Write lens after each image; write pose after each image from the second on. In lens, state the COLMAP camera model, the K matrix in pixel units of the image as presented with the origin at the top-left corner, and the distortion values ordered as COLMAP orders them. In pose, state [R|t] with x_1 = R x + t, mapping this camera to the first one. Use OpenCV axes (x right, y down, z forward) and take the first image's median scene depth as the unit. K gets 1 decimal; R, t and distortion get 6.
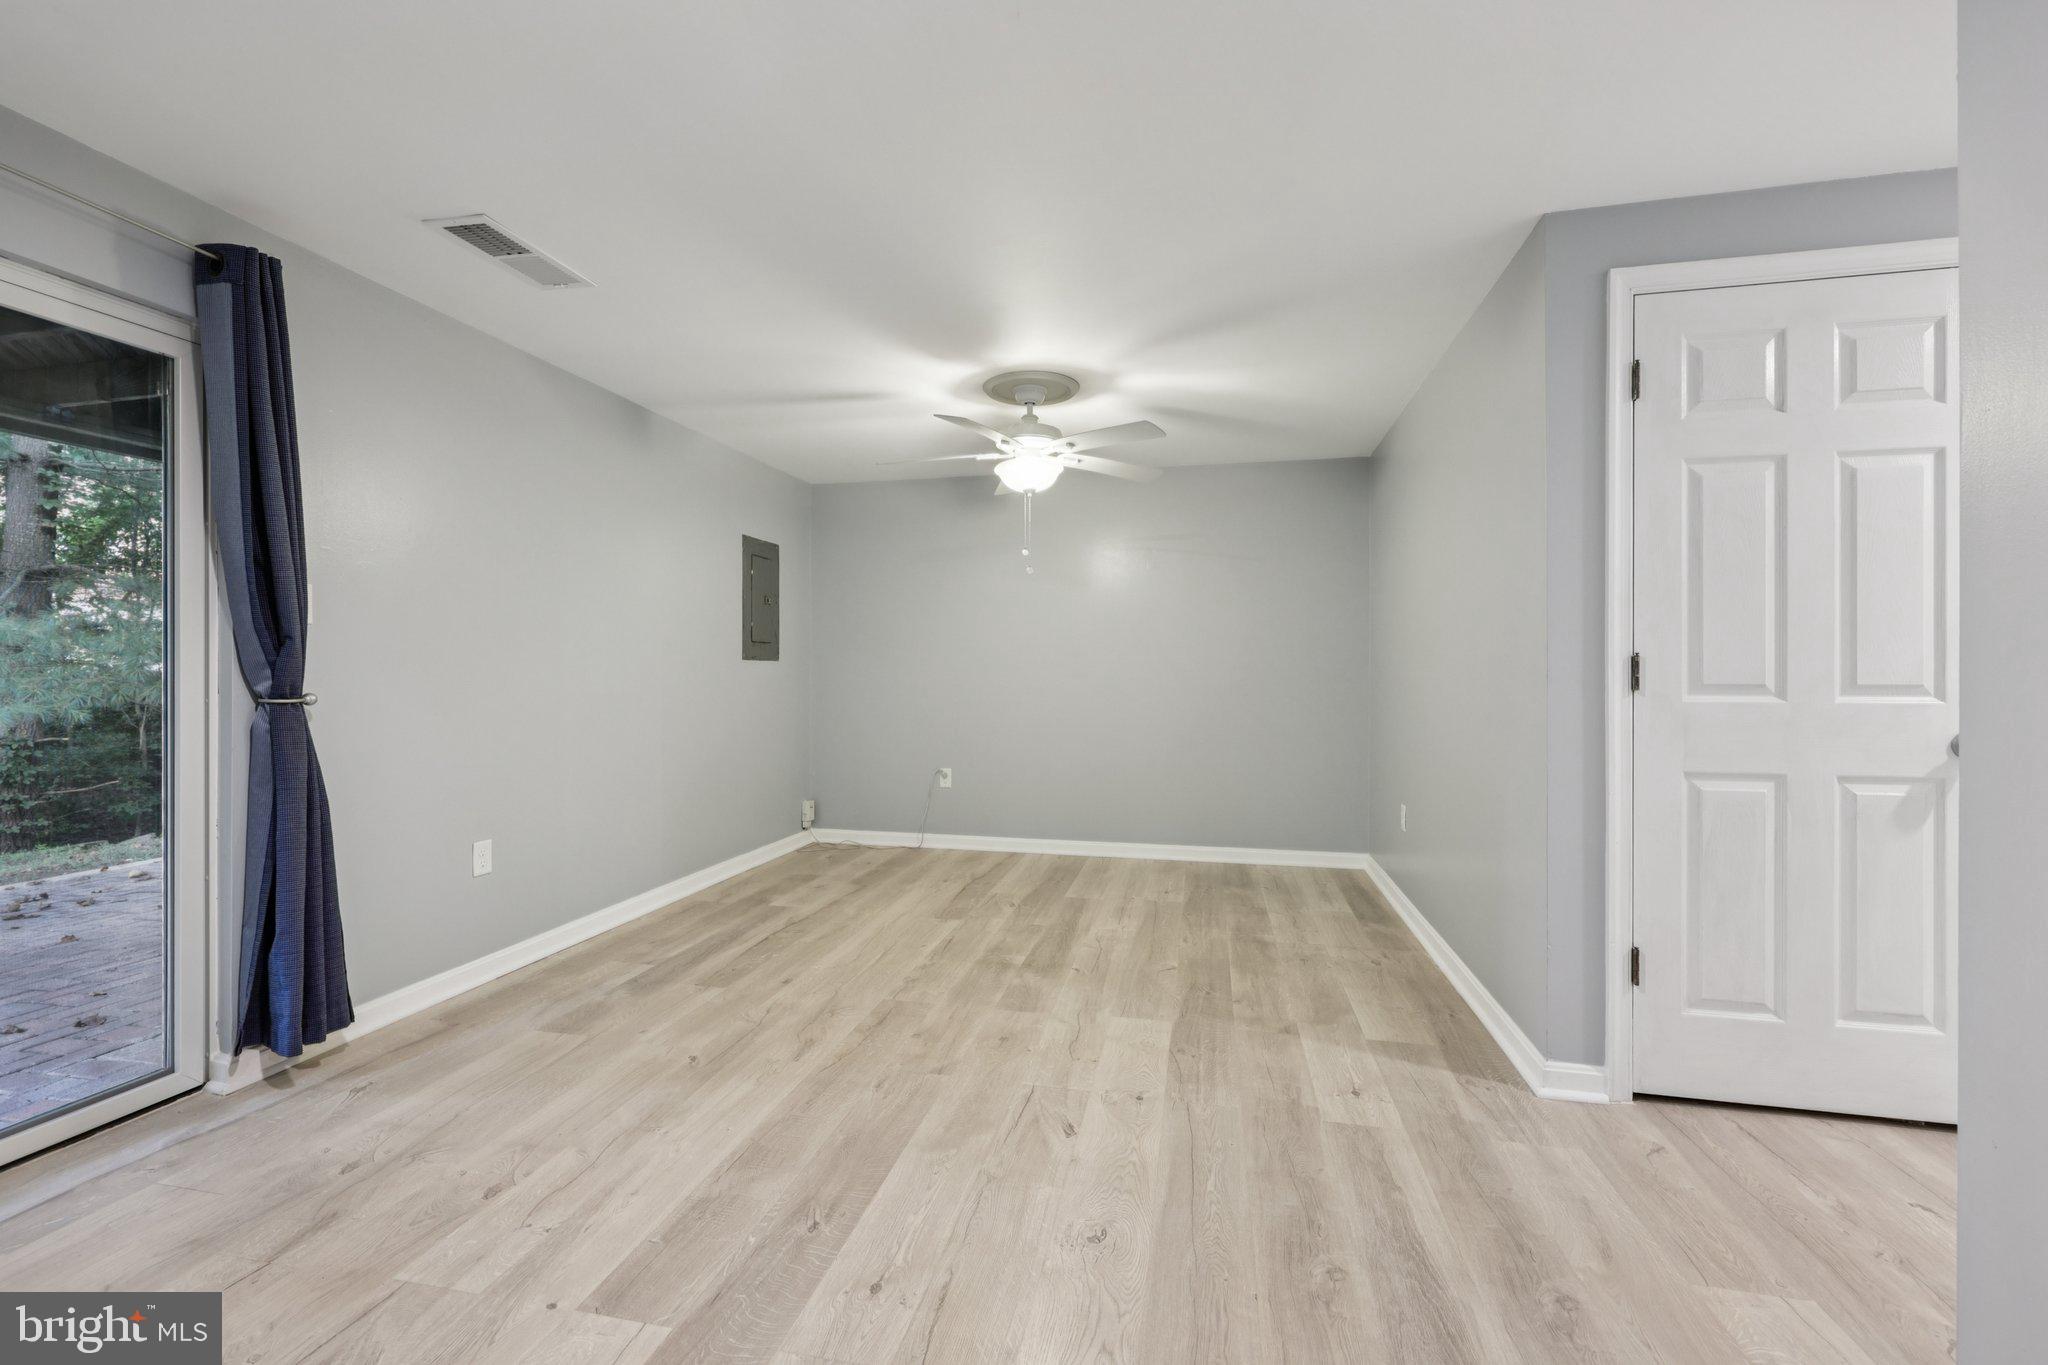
lens RADIAL K [[833.7, 0, 1022.4], [0, 833.7, 669.0], [0, 0, 1]] dist [0.000136, 0.000053]
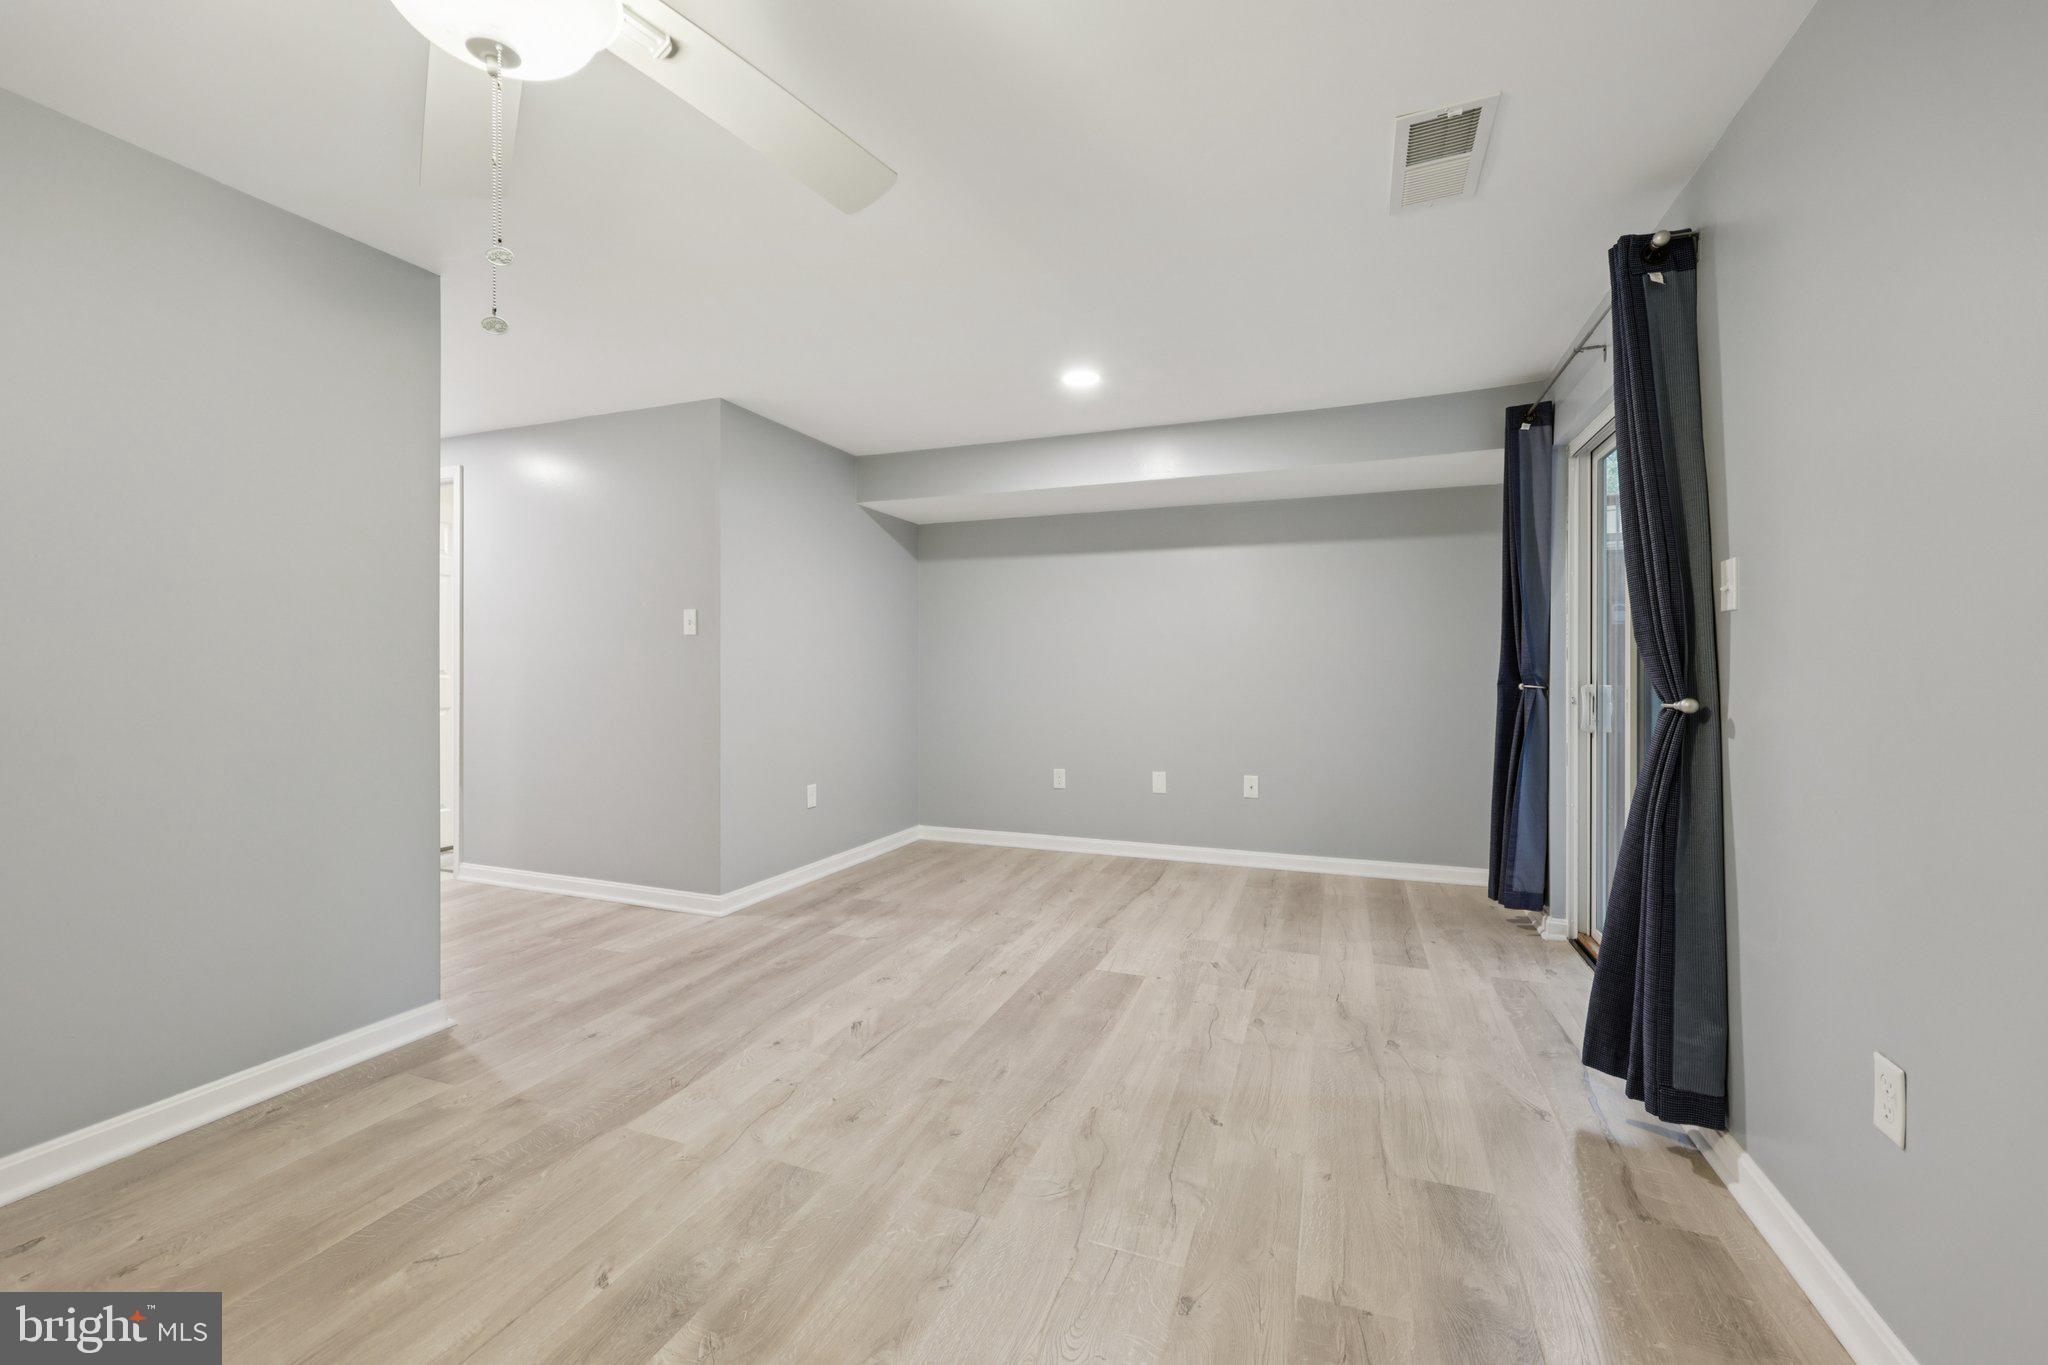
lens RADIAL K [[833.7, 0, 1022.4], [0, 833.7, 669.0], [0, 0, 1]] dist [0.000136, 0.000053]
pose [[-0.989131, -0.005397, 0.146940, -0.363568], [-0.005492, 0.999985, -0.000246, 0.001853], [-0.146936, -0.001050, -0.989145, 2.120211]]
